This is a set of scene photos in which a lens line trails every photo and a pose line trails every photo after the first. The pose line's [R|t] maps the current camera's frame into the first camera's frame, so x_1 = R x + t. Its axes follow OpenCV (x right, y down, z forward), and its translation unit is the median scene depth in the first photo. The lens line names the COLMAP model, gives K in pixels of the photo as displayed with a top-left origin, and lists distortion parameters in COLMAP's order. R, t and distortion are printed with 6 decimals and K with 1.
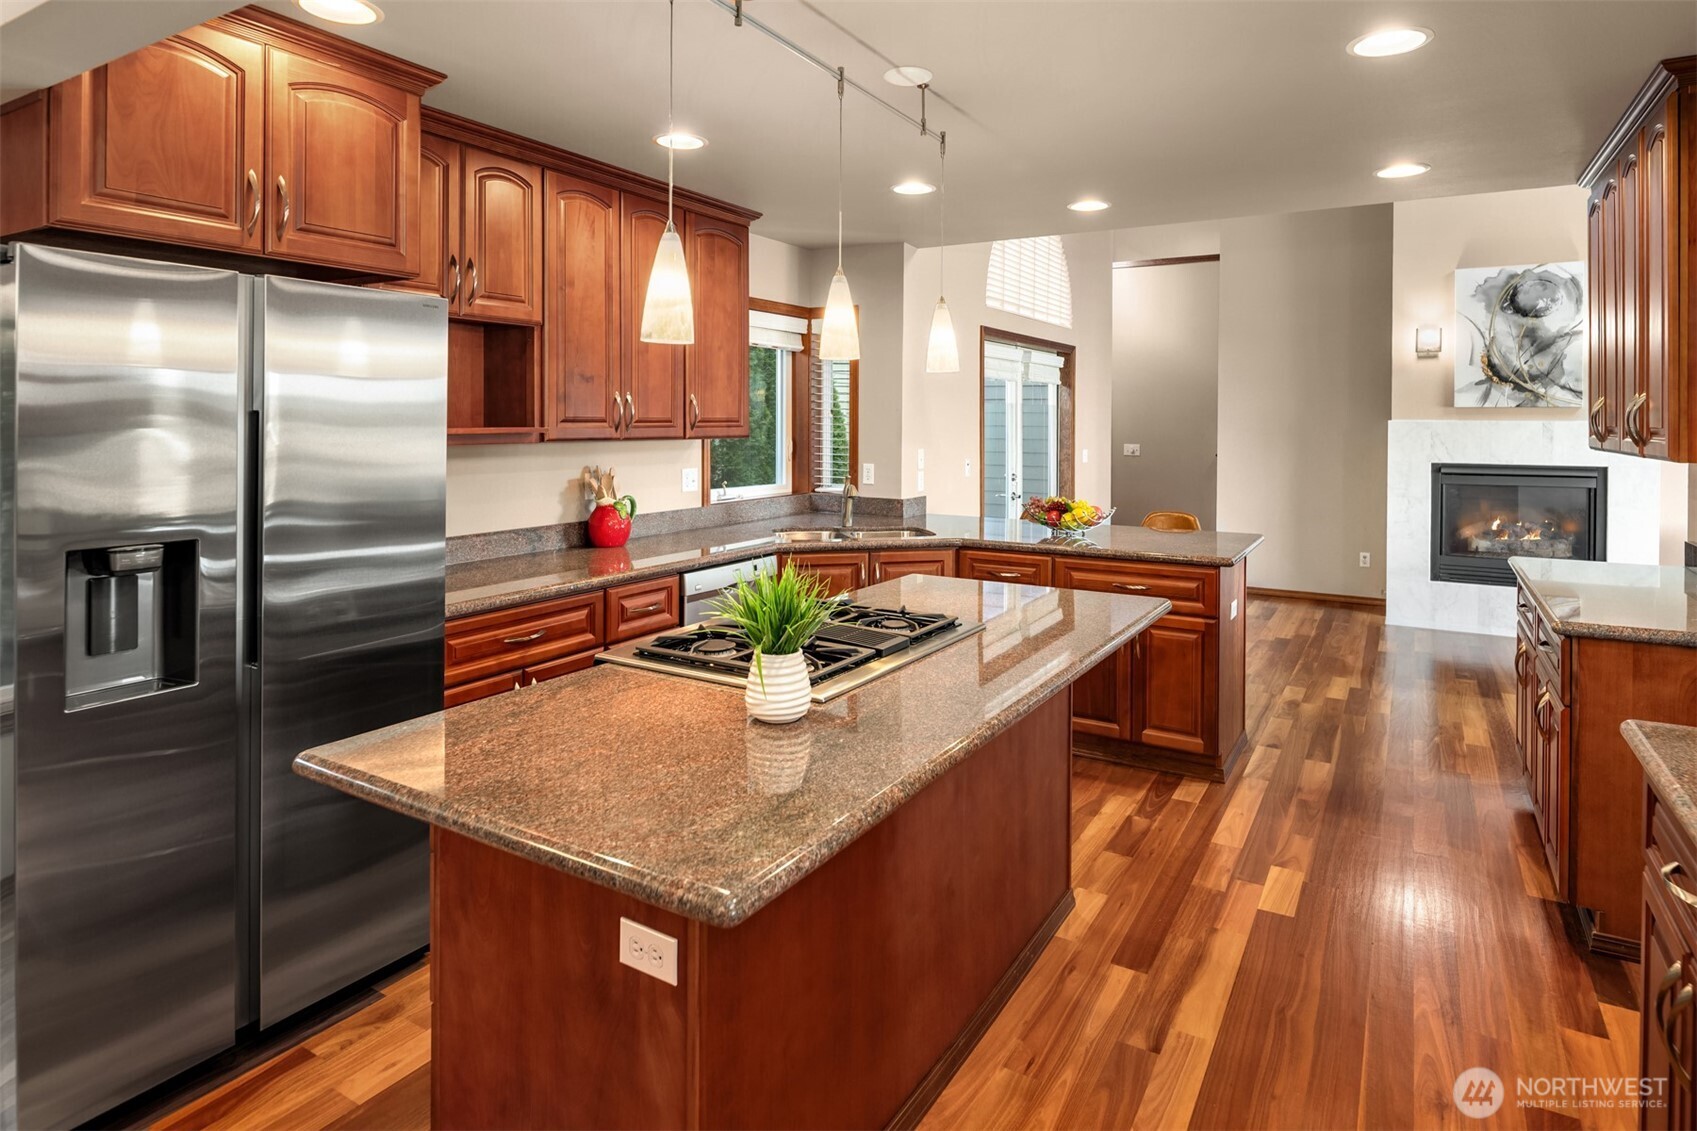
lens RADIAL K [[949.0, 0, 841.5], [0, 949.0, 560.7], [0, 0, 1]] dist [-0.004664, -0.001946]
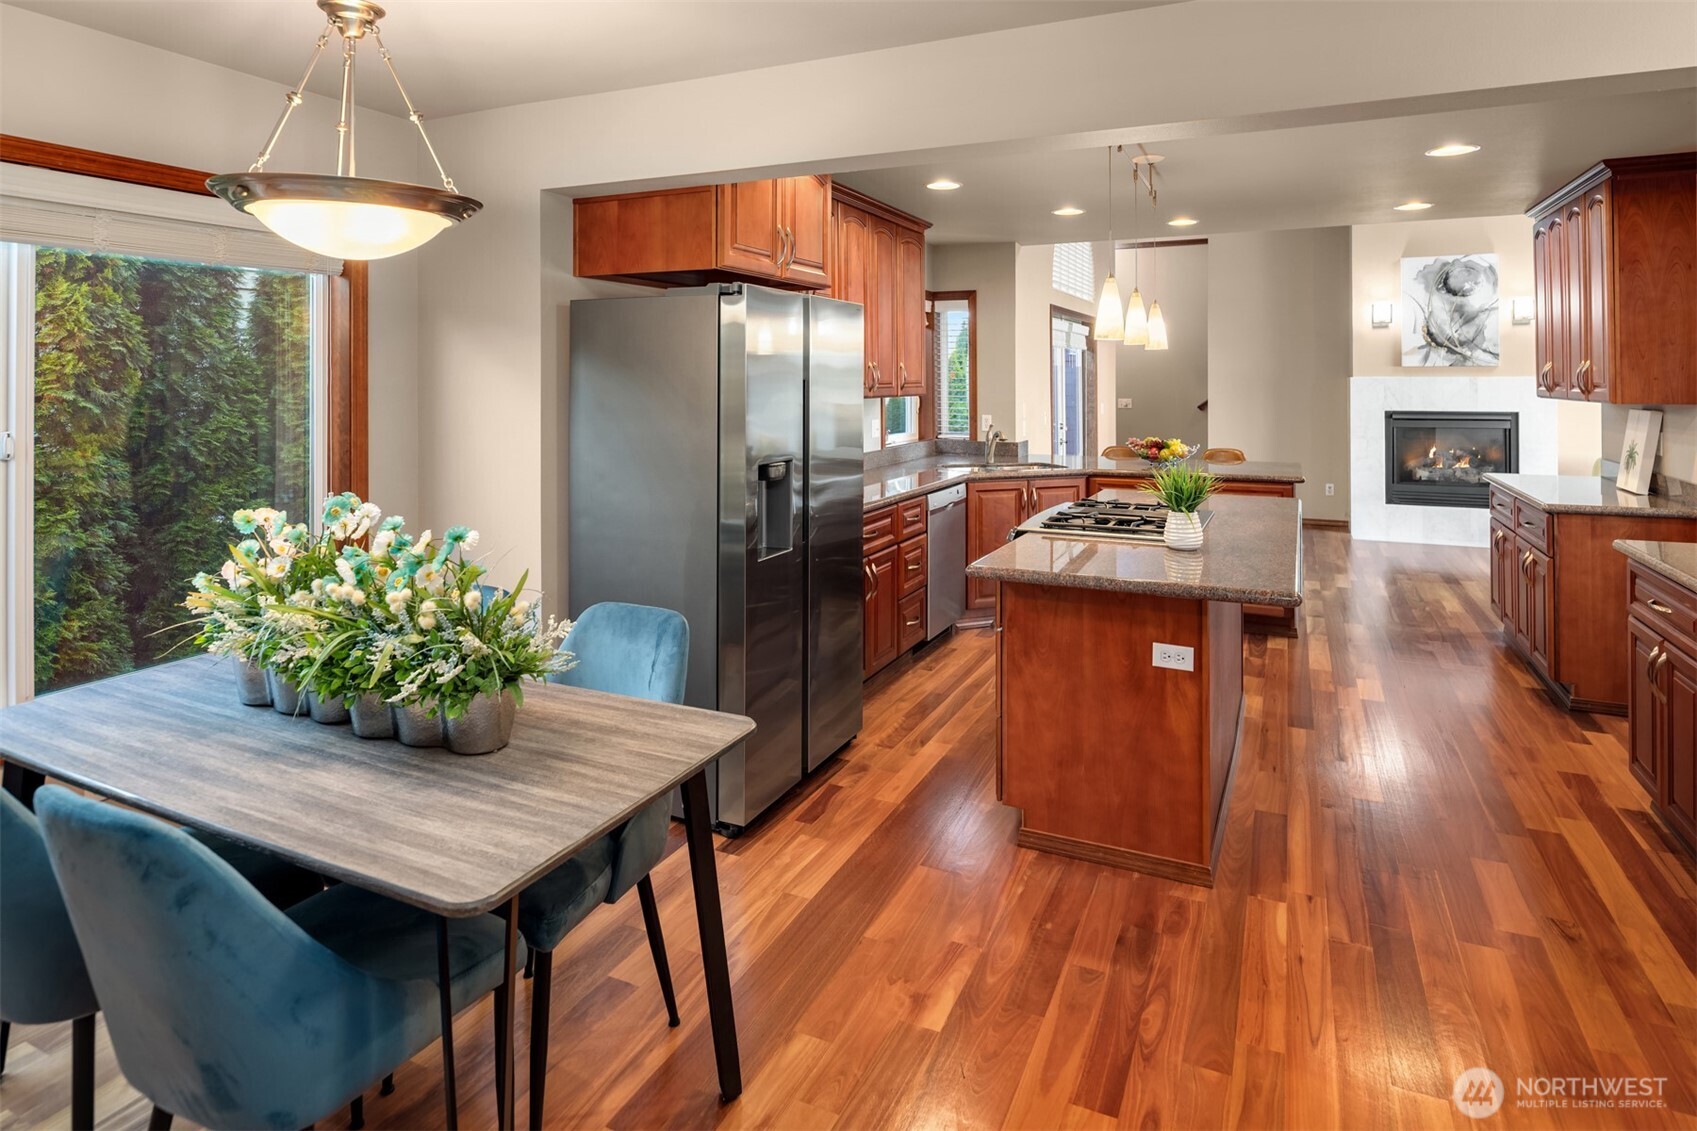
lens RADIAL K [[949.0, 0, 823.0], [0, 949.0, 517.4], [0, 0, 1]] dist [-0.004664, -0.001946]
pose [[0.995823, -0.021542, 0.088730, -0.258389], [0.021749, 0.999763, -0.001367, 0.026677], [-0.088680, 0.003291, 0.996055, -0.208269]]
